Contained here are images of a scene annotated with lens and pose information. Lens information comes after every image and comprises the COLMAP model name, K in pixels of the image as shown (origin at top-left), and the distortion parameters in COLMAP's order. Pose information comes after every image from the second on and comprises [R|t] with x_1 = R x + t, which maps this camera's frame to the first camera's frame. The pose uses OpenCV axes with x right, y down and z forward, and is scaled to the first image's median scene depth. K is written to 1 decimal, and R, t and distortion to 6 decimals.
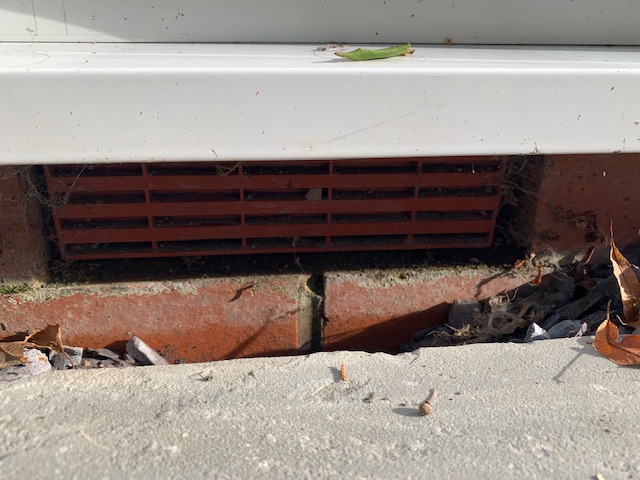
lens RADIAL K [[491.2, 0, 317.6], [0, 491.2, 239.2], [0, 0, 1]] dist [0.002663, -0.014926]
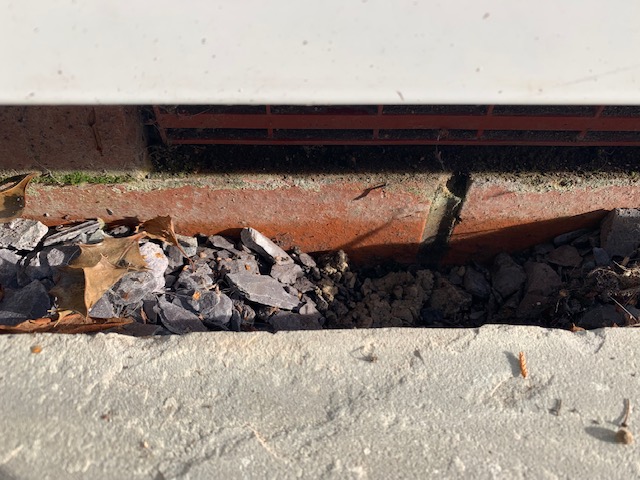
lens RADIAL K [[491.2, 0, 322.7], [0, 491.2, 237.2], [0, 0, 1]] dist [0.002663, -0.014926]
pose [[0.995694, 0.076273, -0.052679, -0.264086], [-0.042358, 0.879868, 0.473326, -0.318752], [0.082452, -0.469057, 0.879311, 0.280127]]
